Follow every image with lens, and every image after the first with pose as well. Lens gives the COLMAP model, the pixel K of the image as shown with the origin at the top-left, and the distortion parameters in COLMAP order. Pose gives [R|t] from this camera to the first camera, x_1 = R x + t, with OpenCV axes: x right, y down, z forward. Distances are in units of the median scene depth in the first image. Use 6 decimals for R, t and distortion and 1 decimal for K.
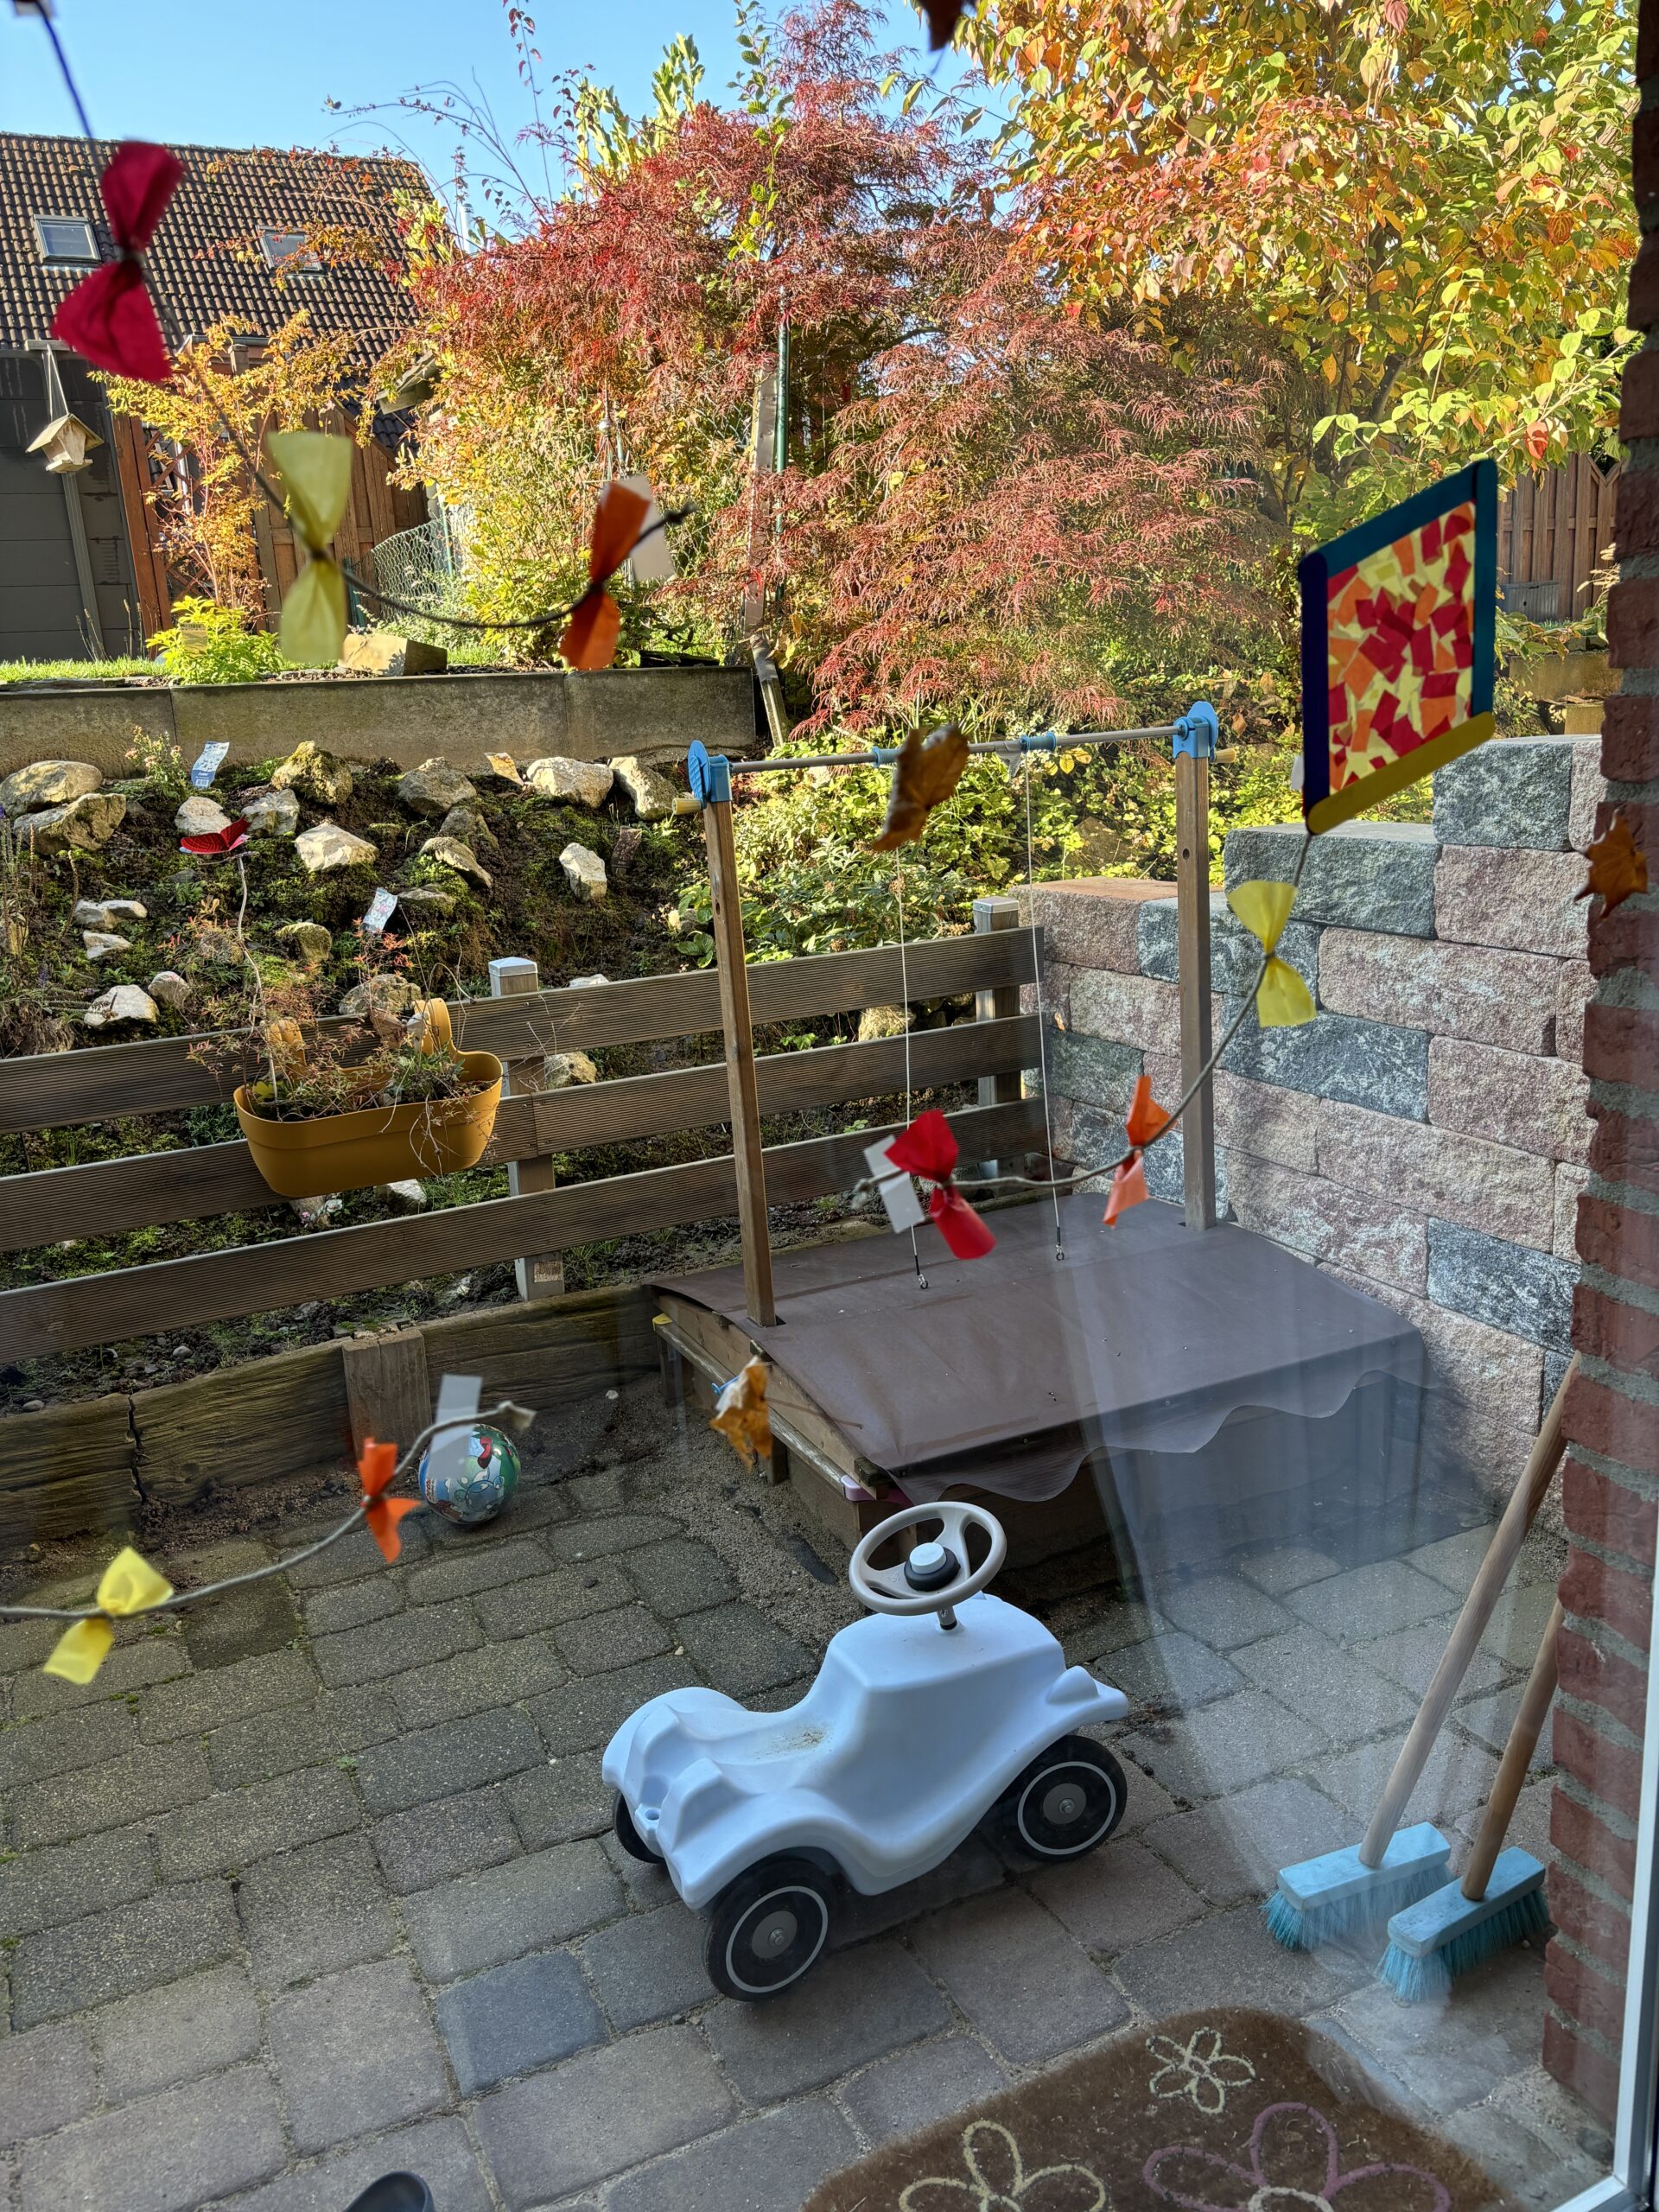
lens RADIAL K [[1683.6, 0, 829.5], [0, 1683.6, 1106.0], [0, 0, 1]] dist [0.040337, -0.091510]
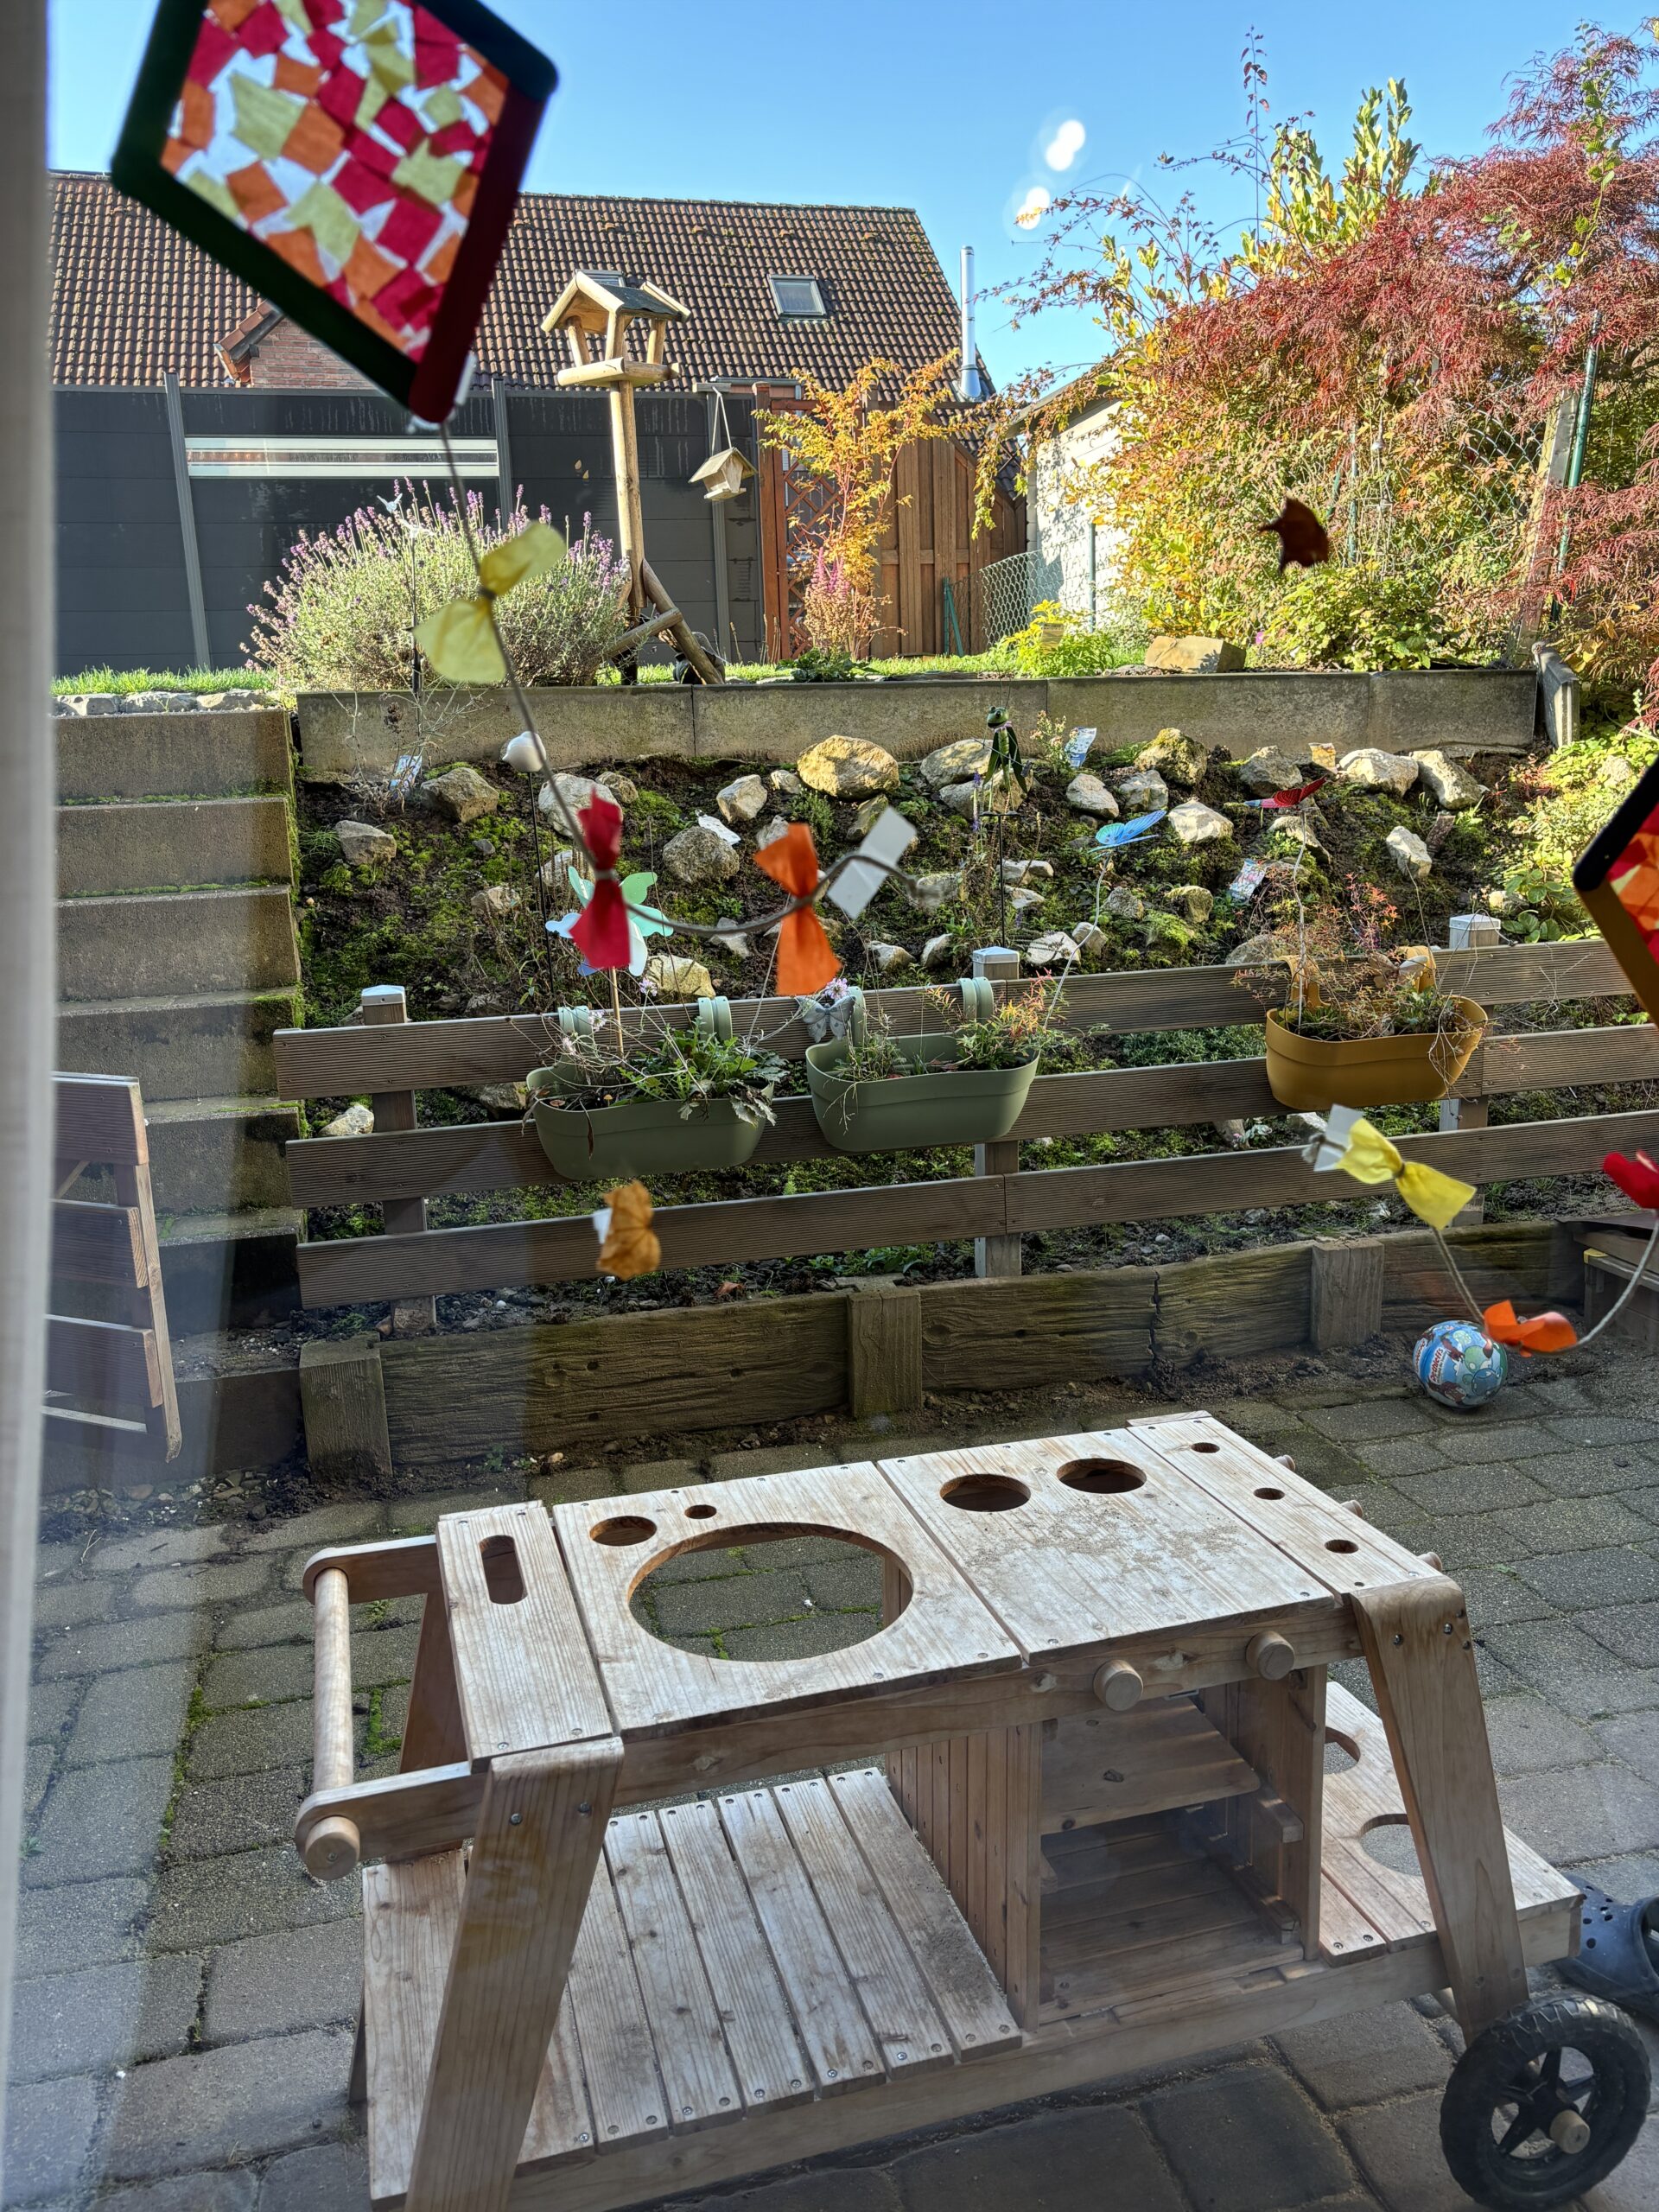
lens RADIAL K [[1636.0, 0, 829.5], [0, 1636.0, 1106.0], [0, 0, 1]] dist [0.041649, -0.082732]
pose [[0.971103, 0.072348, -0.227431, -0.250545], [-0.073747, 0.997274, 0.002352, 0.047709], [0.226981, 0.014489, 0.973791, -0.111016]]
